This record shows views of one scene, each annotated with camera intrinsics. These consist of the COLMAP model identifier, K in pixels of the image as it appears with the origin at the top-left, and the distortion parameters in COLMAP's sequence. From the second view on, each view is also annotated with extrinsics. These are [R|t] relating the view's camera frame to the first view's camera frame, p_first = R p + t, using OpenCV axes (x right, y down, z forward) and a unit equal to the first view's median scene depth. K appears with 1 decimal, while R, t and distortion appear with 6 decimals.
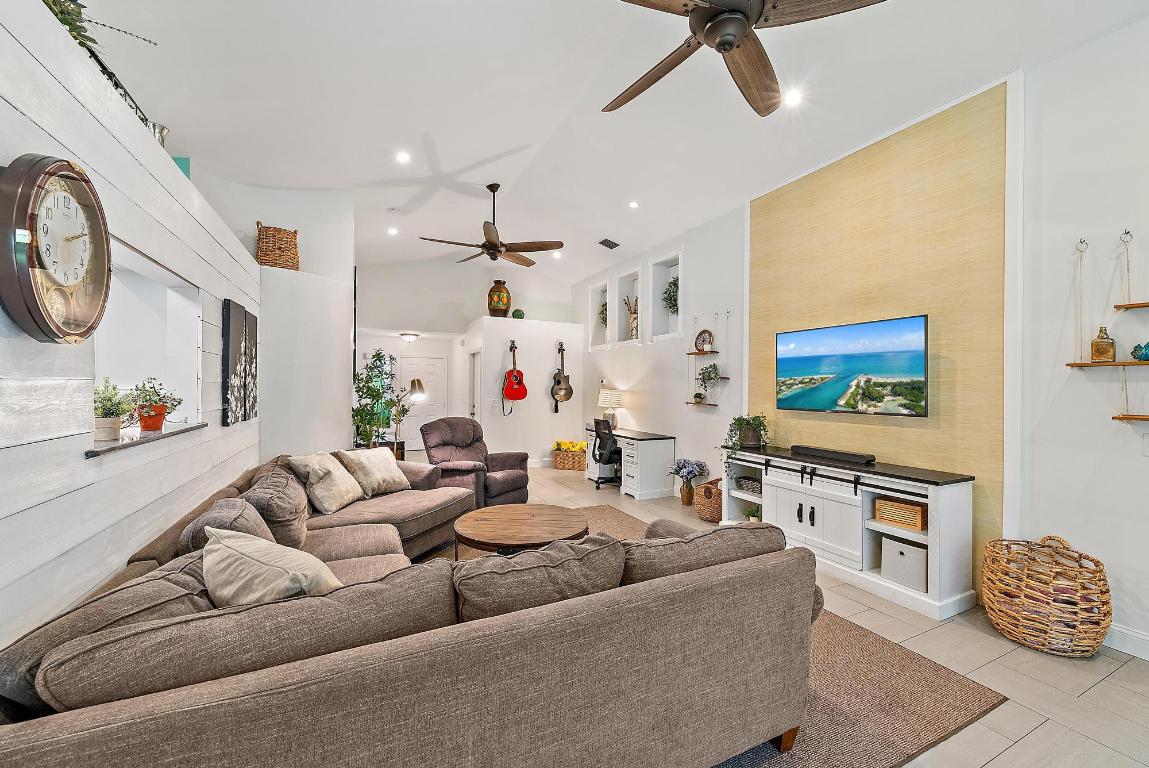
lens RADIAL K [[451.2, 0, 574.5], [0, 451.2, 384.0], [0, 0, 1]] dist [0.000710, 0.000127]
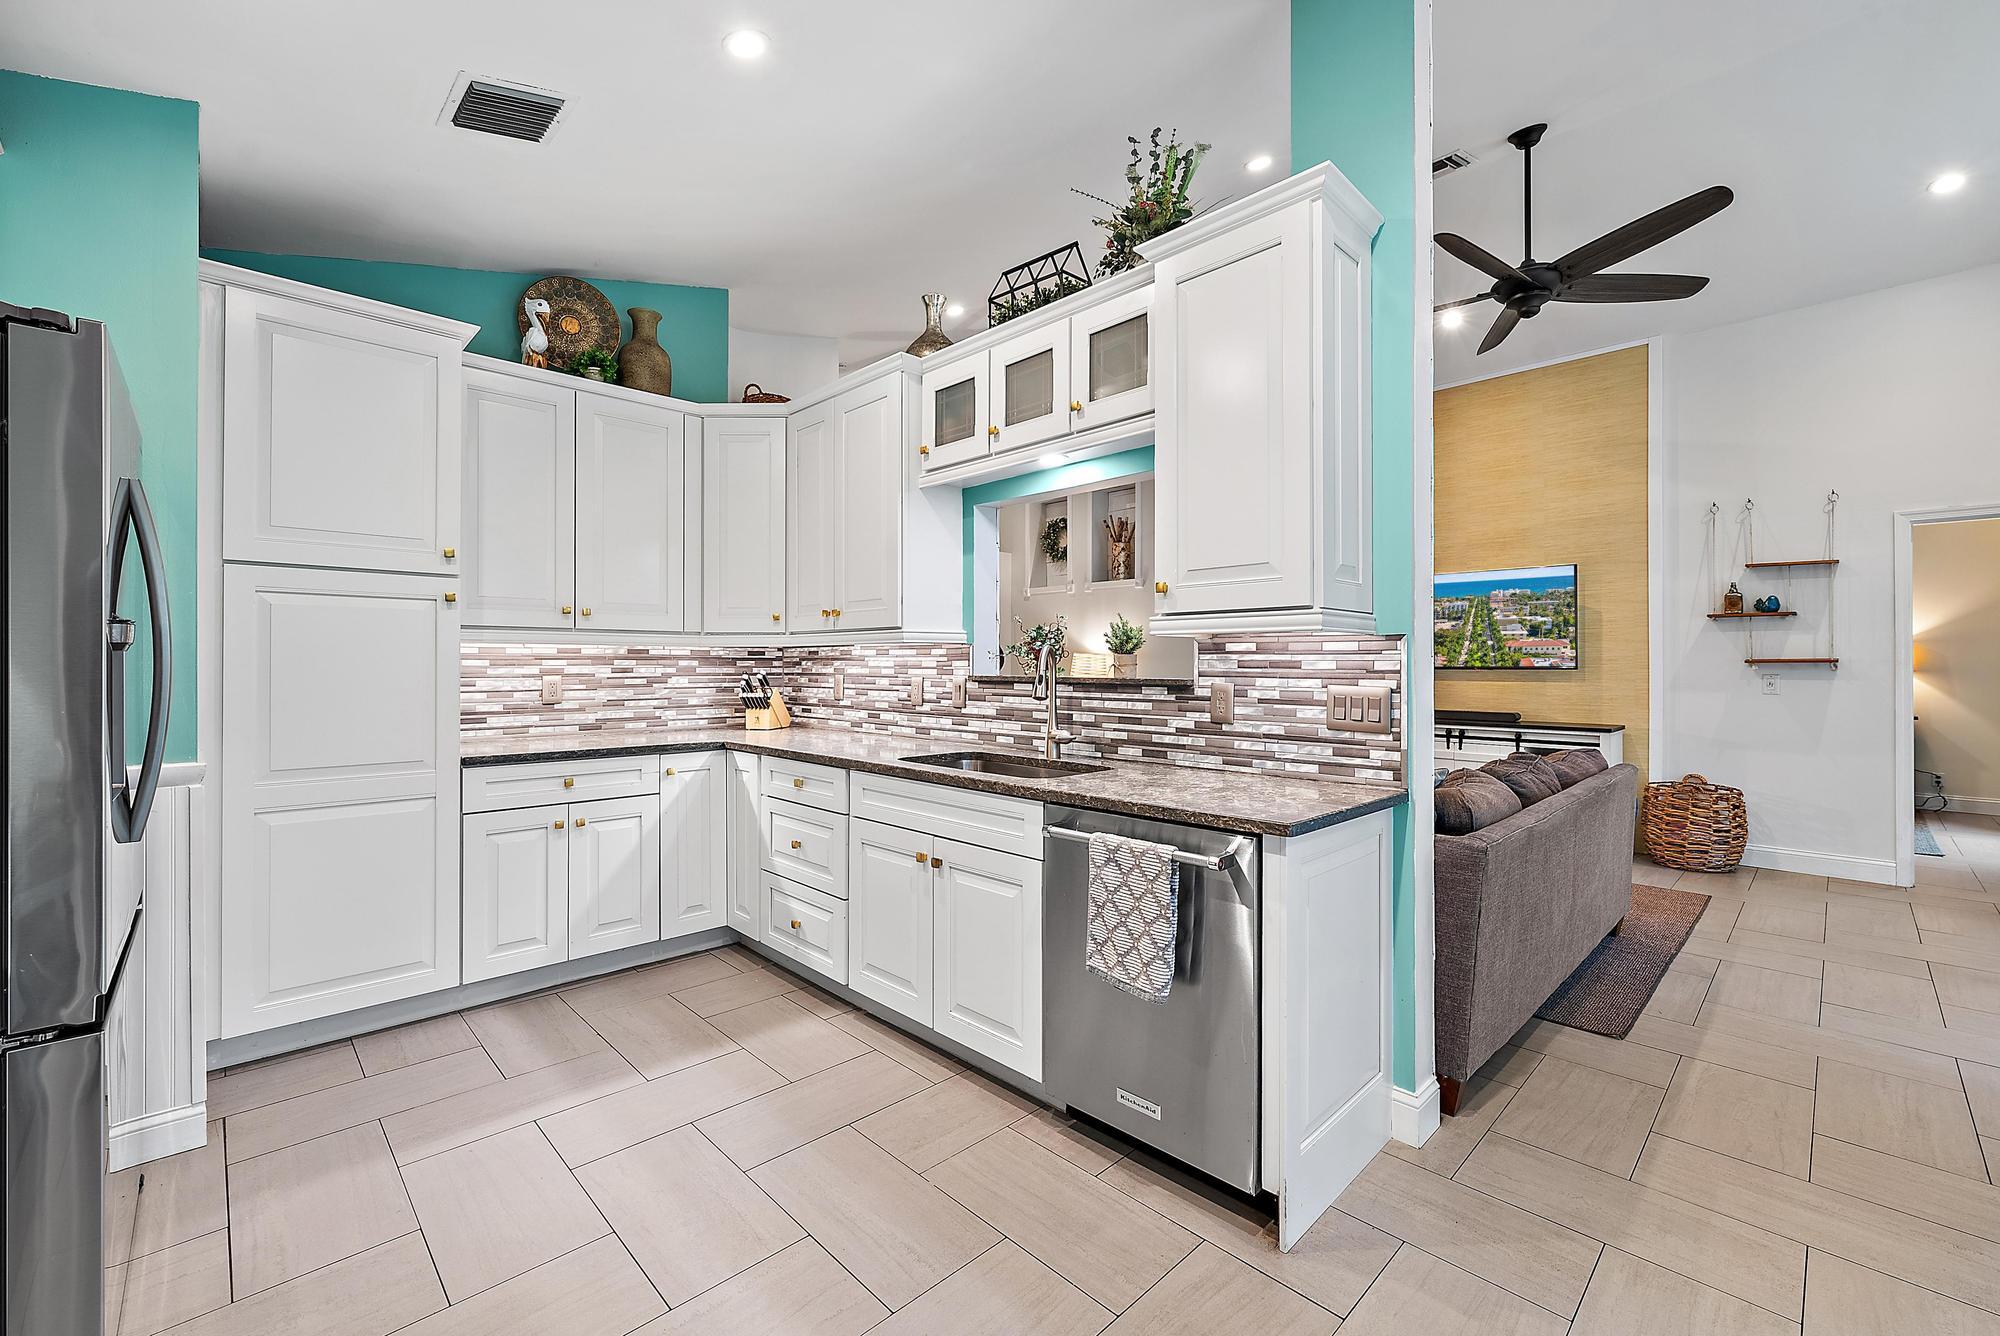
lens RADIAL K [[820.4, 0, 1007.7], [0, 820.4, 660.5], [0, 0, 1]] dist [0.001038, -0.000106]
pose [[0.944429, -0.000563, 0.328716, -1.089650], [0.000616, 1.000000, -0.000055, 0.060429], [-0.328716, 0.000254, 0.944429, -0.307090]]
